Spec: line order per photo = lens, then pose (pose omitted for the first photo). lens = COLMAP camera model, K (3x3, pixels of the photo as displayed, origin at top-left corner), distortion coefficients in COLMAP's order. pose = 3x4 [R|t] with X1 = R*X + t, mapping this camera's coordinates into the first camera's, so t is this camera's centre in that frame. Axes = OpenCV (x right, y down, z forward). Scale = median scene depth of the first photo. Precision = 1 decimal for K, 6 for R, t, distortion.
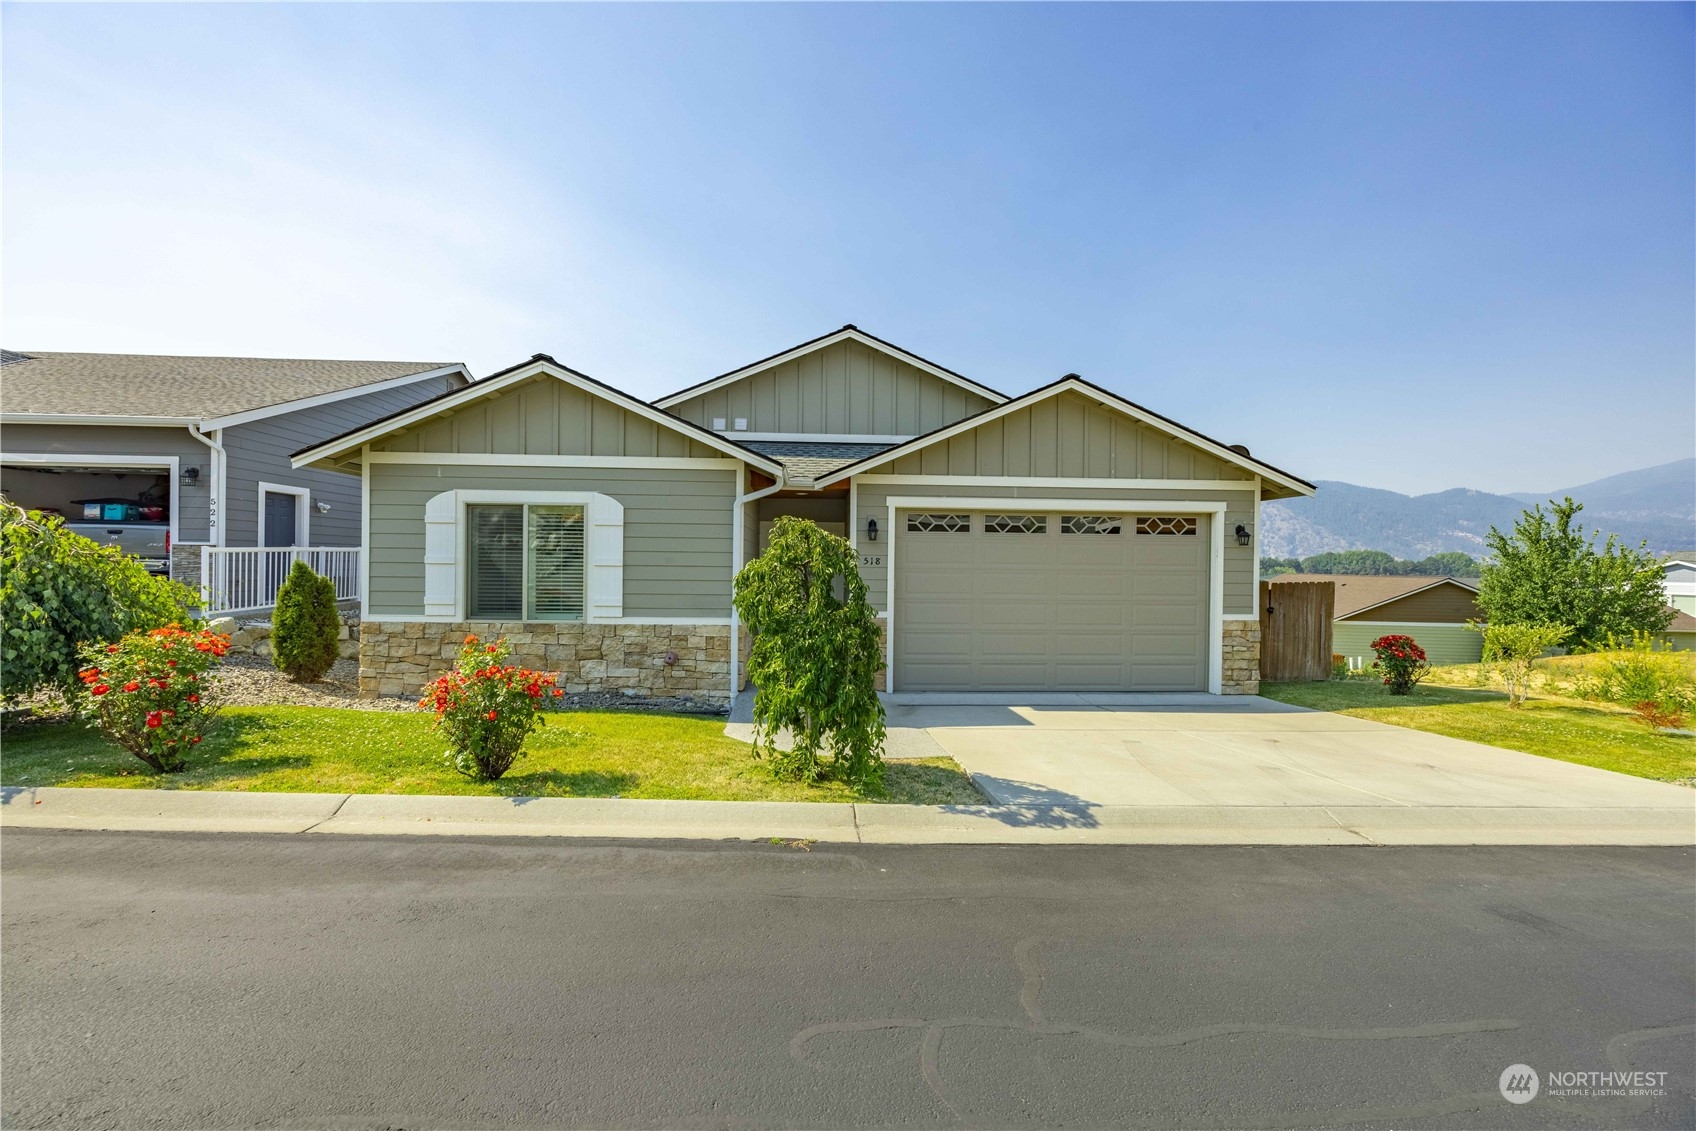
lens RADIAL K [[659.2, 0, 841.3], [0, 659.2, 572.7], [0, 0, 1]] dist [-0.013024, -0.000049]
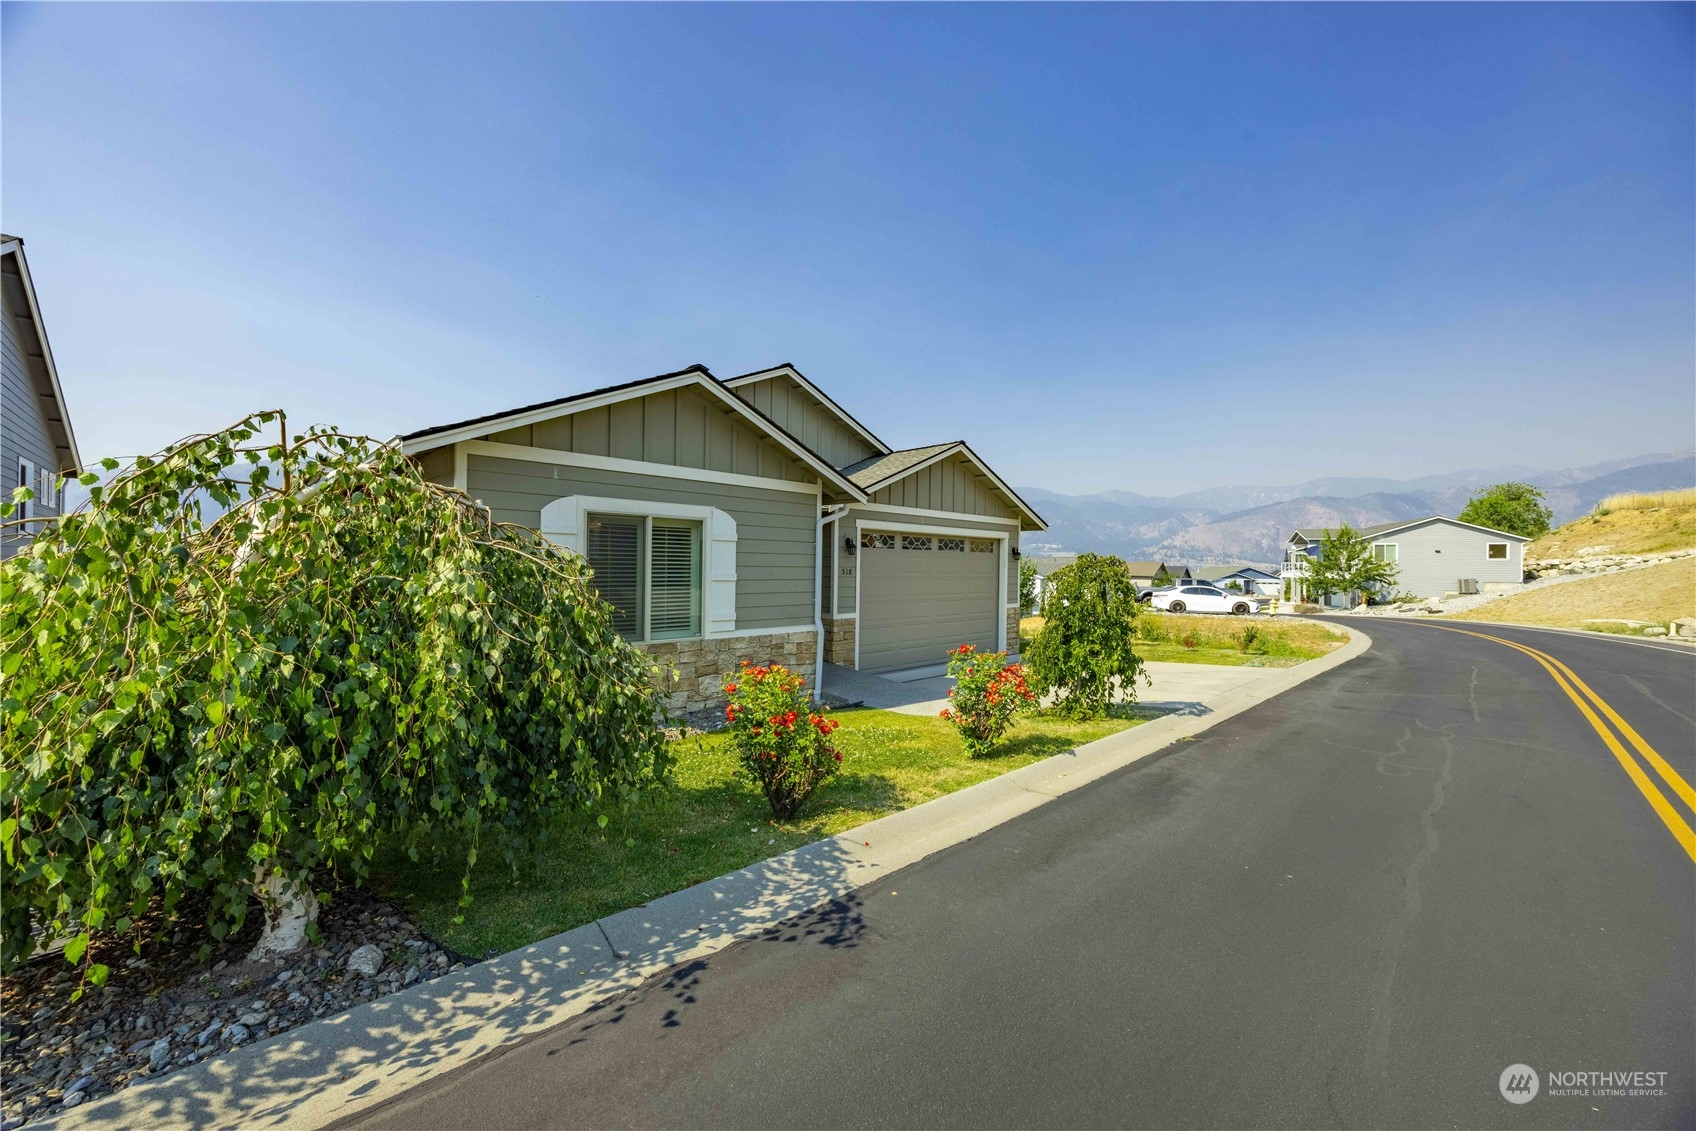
lens RADIAL K [[638.6, 0, 848.0], [0, 638.6, 565.5], [0, 0, 1]] dist [-0.001669, -0.000094]
pose [[0.753388, -0.002096, 0.657573, -0.855746], [0.008731, 0.999939, -0.006816, -0.025291], [-0.657518, 0.010876, 0.753360, 0.133775]]
